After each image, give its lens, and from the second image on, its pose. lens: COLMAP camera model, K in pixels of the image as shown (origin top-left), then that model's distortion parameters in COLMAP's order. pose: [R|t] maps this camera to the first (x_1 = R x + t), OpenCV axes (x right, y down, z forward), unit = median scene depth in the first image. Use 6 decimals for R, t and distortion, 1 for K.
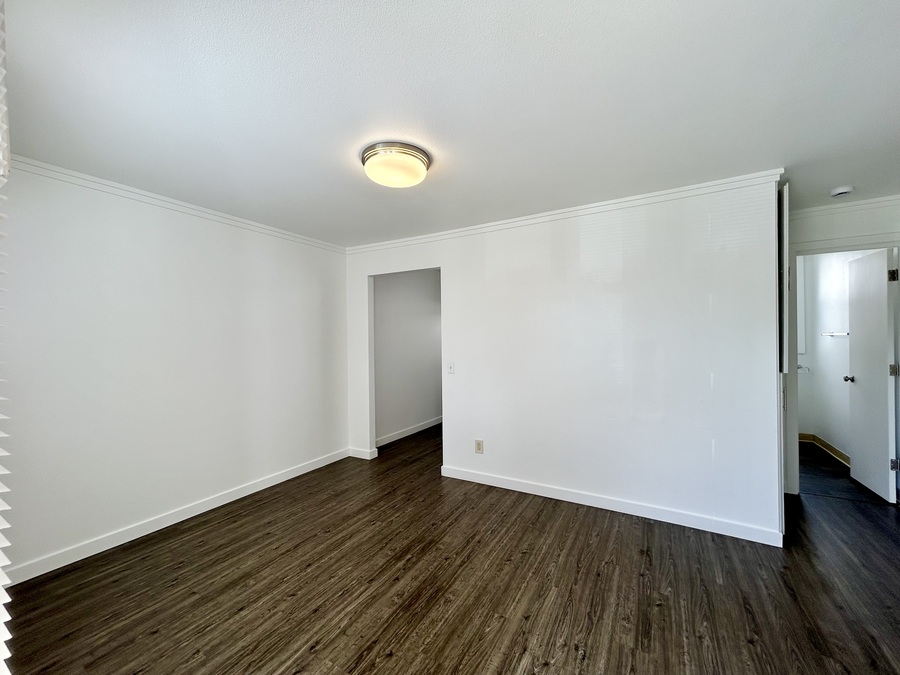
lens RADIAL K [[360.0, 0, 451.2], [0, 360.0, 337.8], [0, 0, 1]] dist [-0.000834, -0.000177]
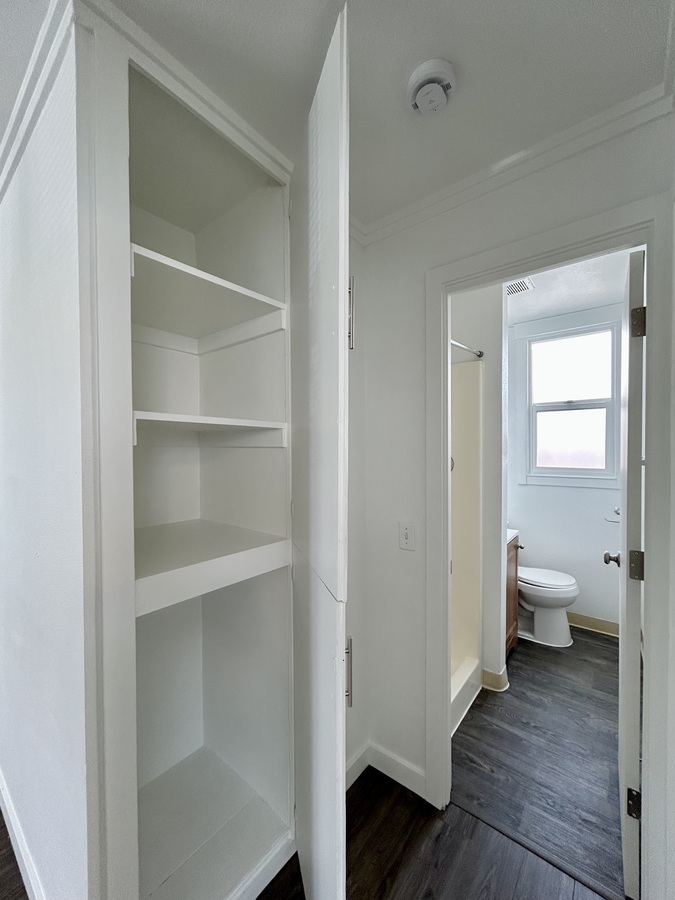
lens RADIAL K [[360.0, 0, 337.5], [0, 360.0, 450.0], [0, 0, 1]] dist [-0.000834, -0.000177]
pose [[0.988472, 0.010526, -0.151039, 1.175571], [-0.008886, 0.999894, 0.011531, -0.044598], [0.151144, -0.010056, 0.988461, 0.687621]]
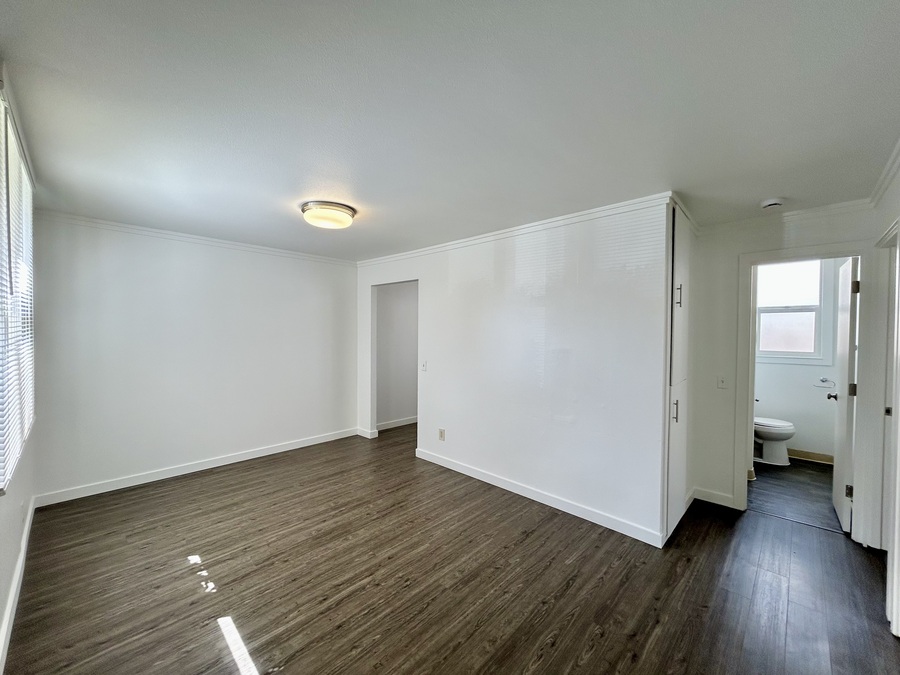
lens RADIAL K [[360.0, 0, 451.2], [0, 360.0, 337.8], [0, 0, 1]] dist [-0.000834, -0.000177]
pose [[0.971396, 0.023895, -0.236261, 0.538305], [-0.019235, 0.999573, 0.022007, -0.052871], [0.236685, -0.016833, 0.971440, -0.170188]]
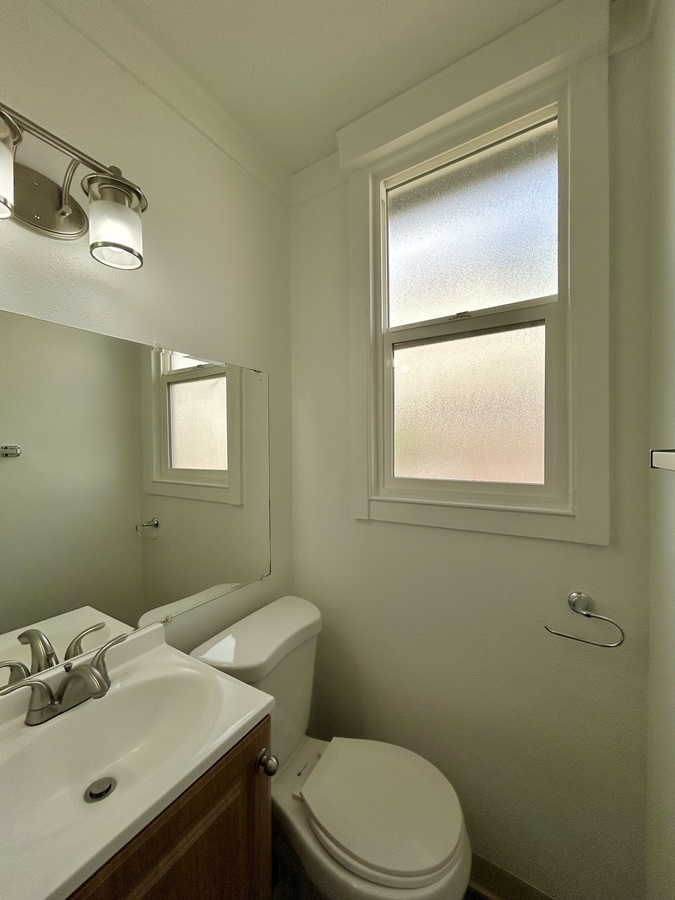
lens RADIAL K [[359.8, 0, 337.7], [0, 359.8, 451.5], [0, 0, 1]] dist [-0.004029, -0.000382]
pose [[0.998662, 0.010380, -0.050668, 1.639845], [-0.009987, 0.999918, 0.008007, -0.018753], [0.050747, -0.007490, 0.998683, 1.543632]]
